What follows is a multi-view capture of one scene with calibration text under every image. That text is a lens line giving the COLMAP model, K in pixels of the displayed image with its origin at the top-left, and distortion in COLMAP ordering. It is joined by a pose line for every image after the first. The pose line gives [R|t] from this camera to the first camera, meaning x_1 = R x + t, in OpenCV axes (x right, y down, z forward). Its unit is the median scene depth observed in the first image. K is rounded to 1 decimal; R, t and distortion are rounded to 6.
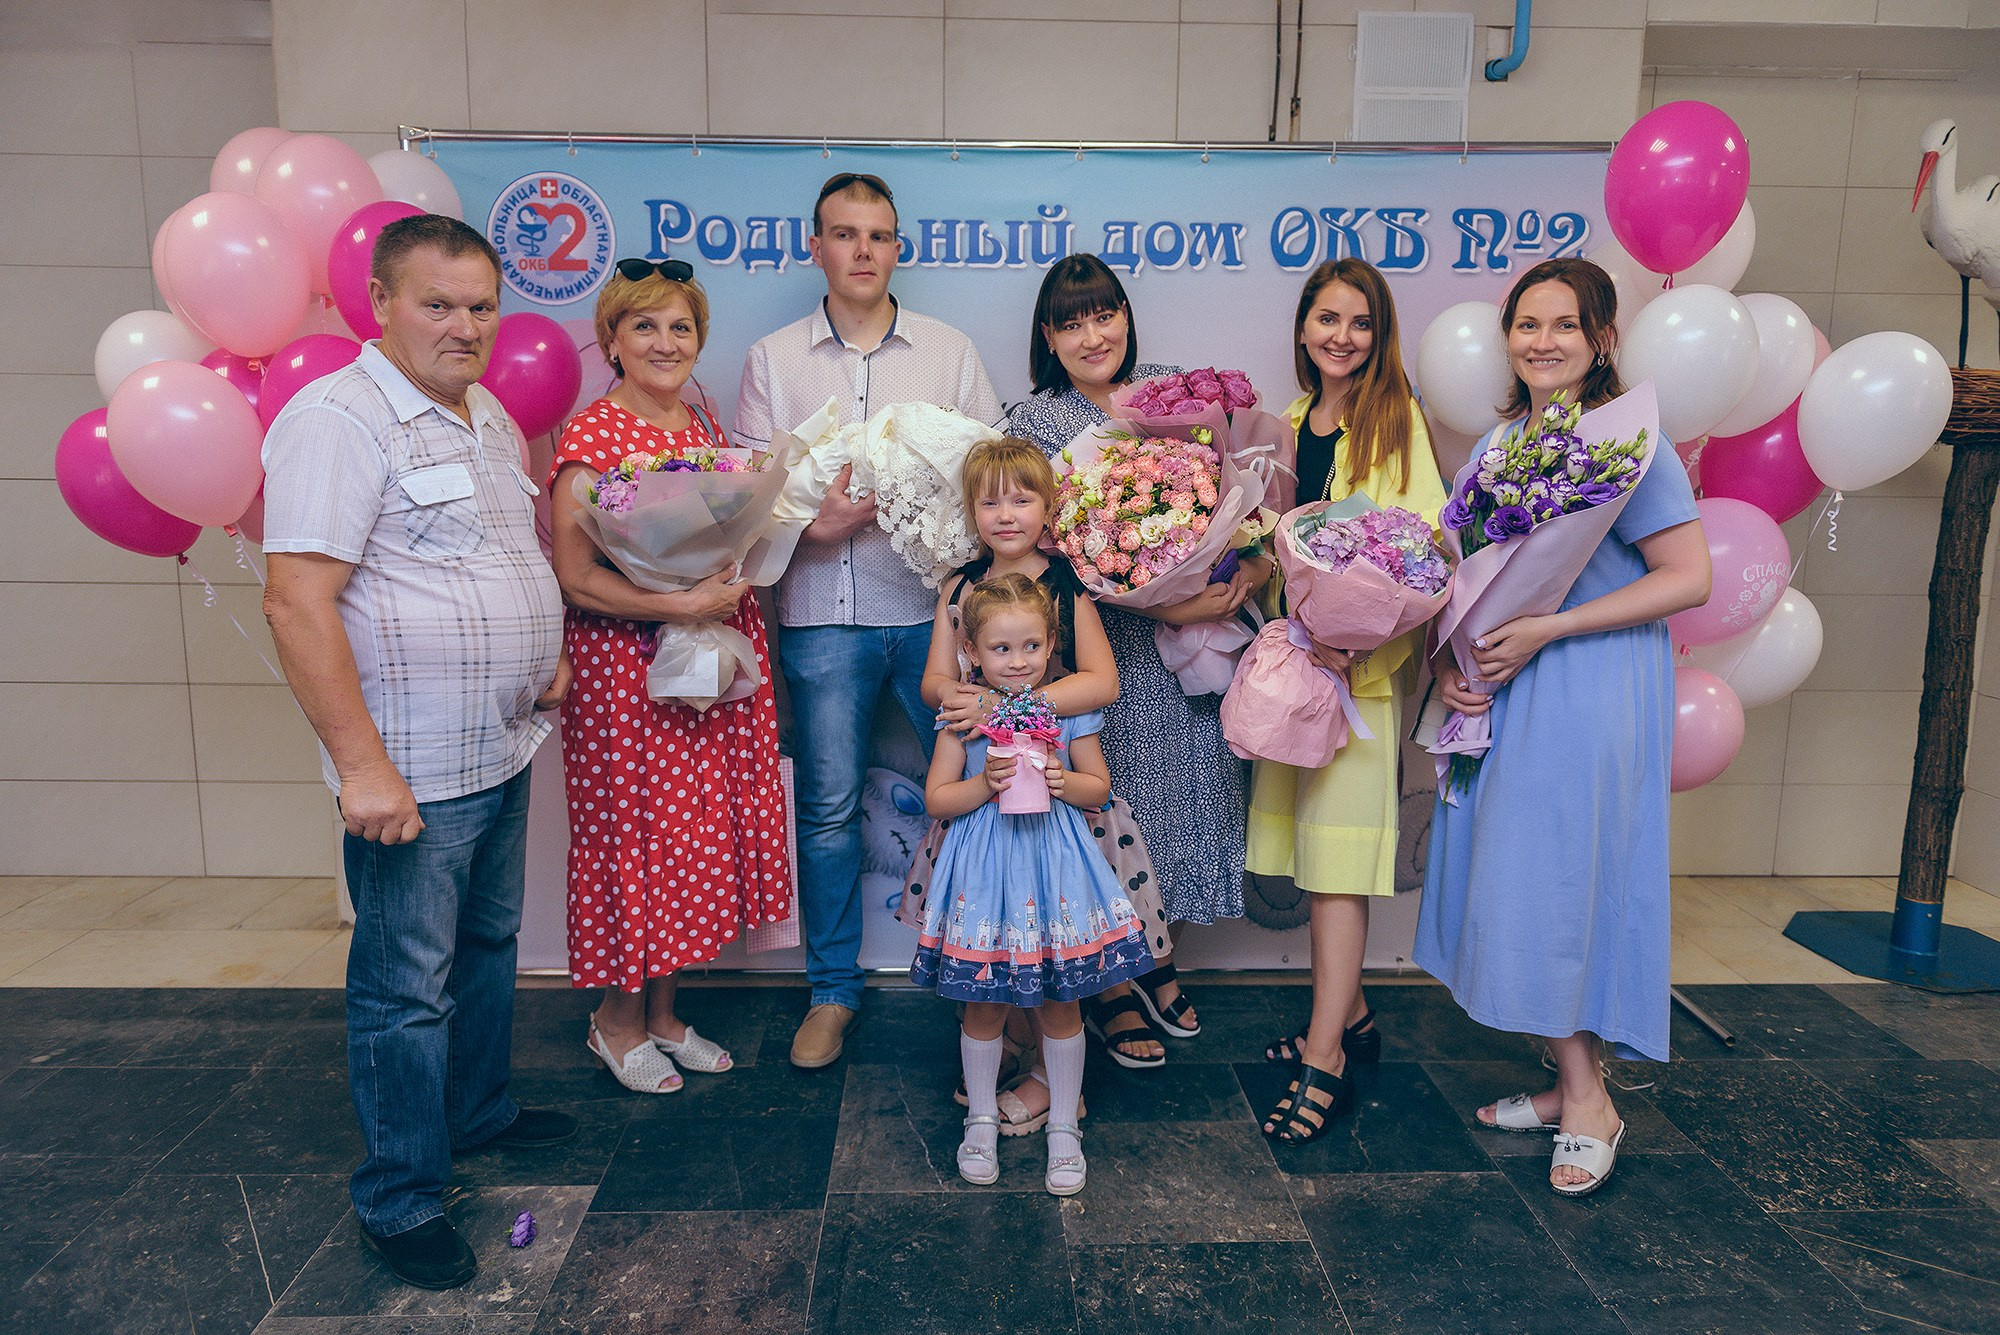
lens RADIAL K [[1418.9, 0, 1013.7], [0, 1418.9, 647.9], [0, 0, 1]] dist [0.005996, -0.001350]
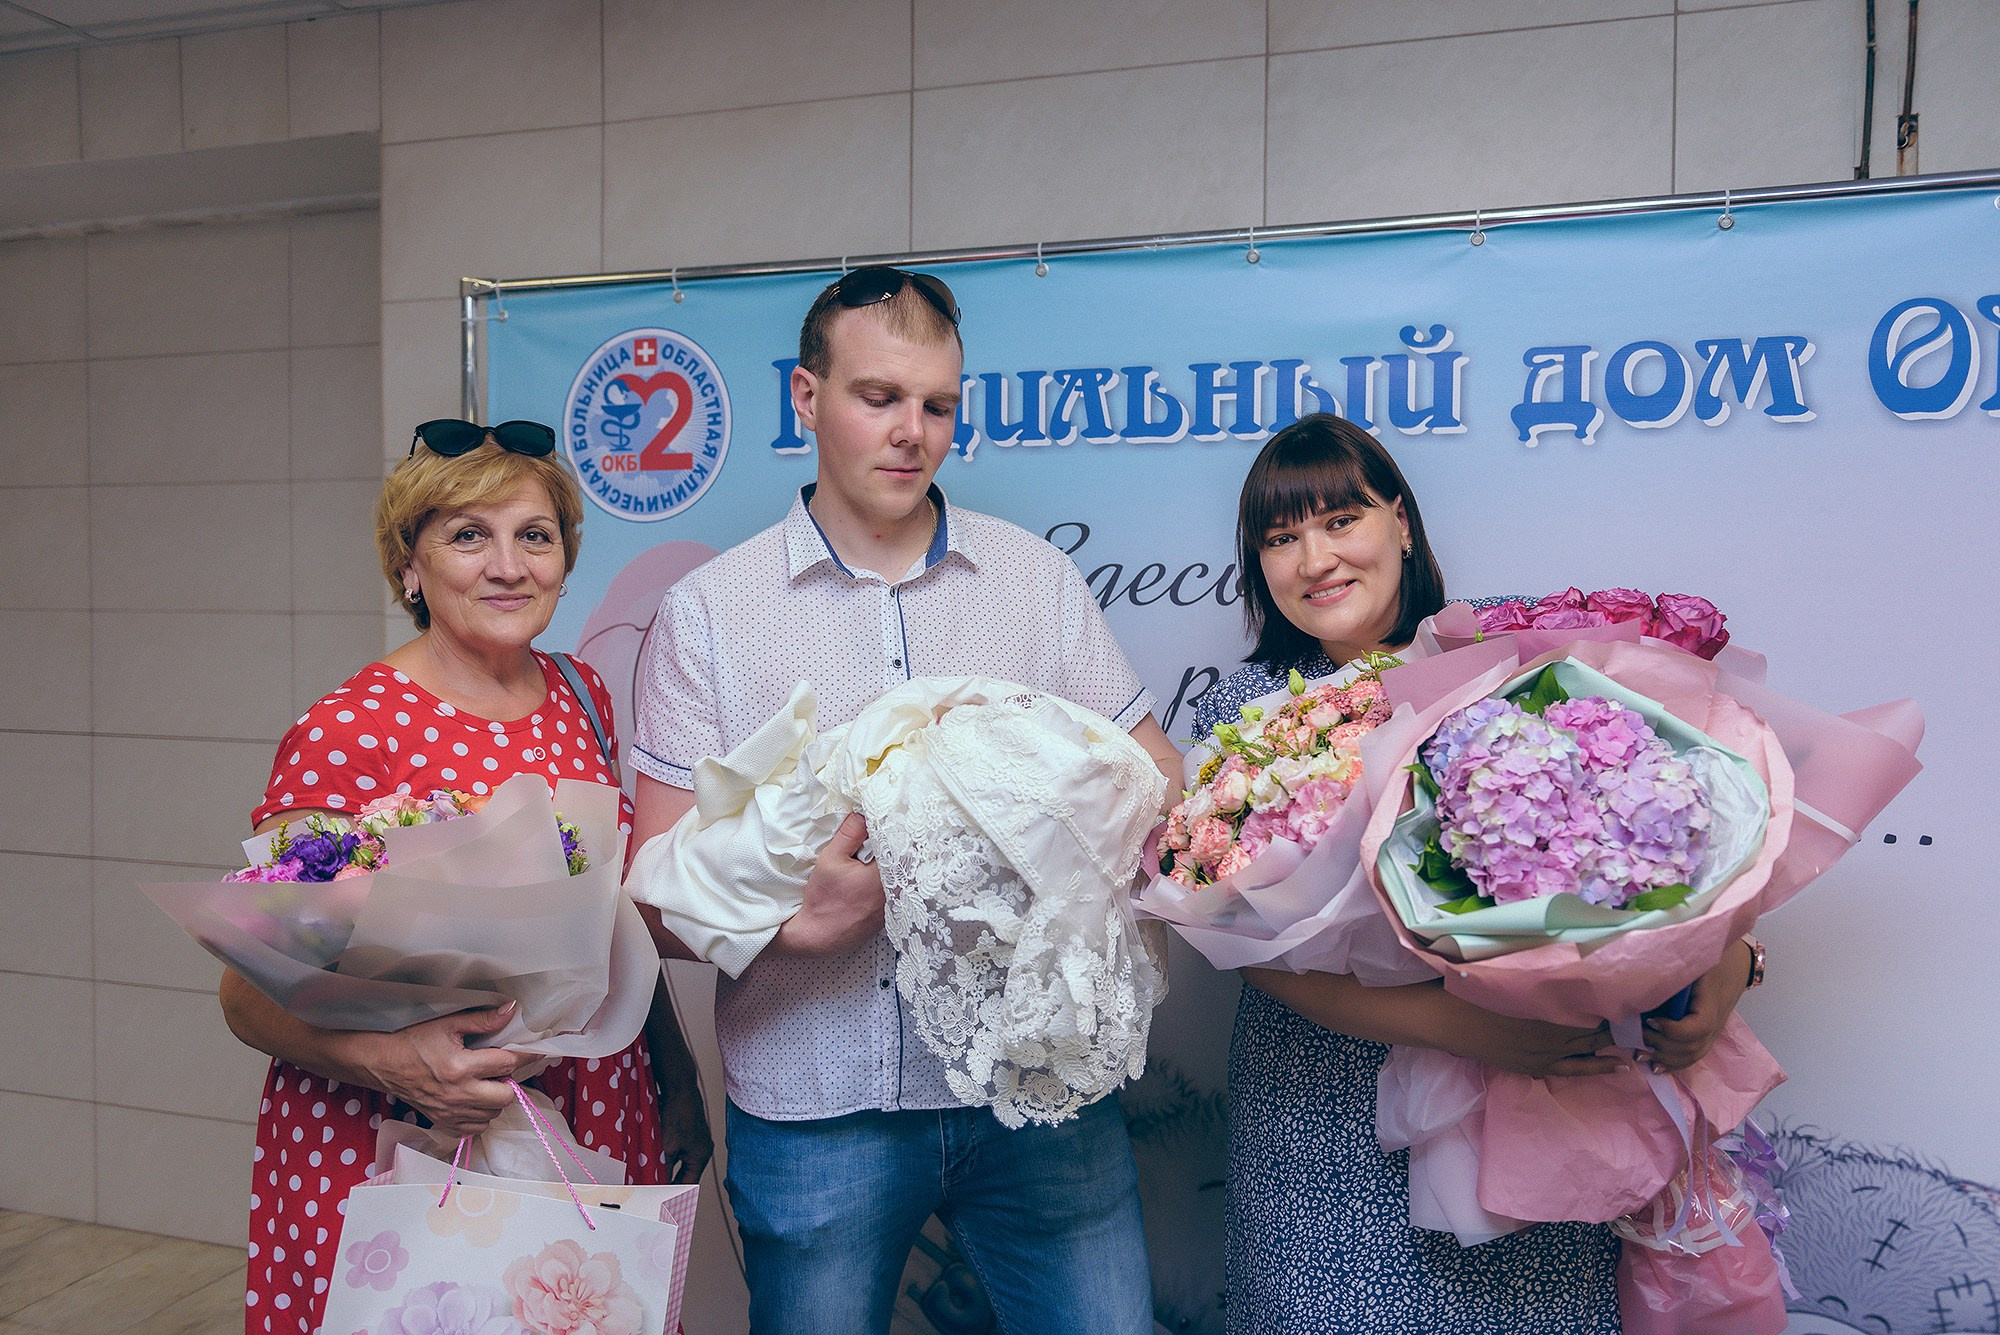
lens RADIAL K [[1582.8, 0, 990.1], [0, 1582.8, 675.6], [0, 0, 1]] dist [-0.011067, 0.000415]
pose [[0.934049, 0.009437, -0.357019, 0.090510], [-0.064231, 0.987790, -0.141935, -0.076725], [0.351320, 0.155506, 0.923251, 0.389150]]
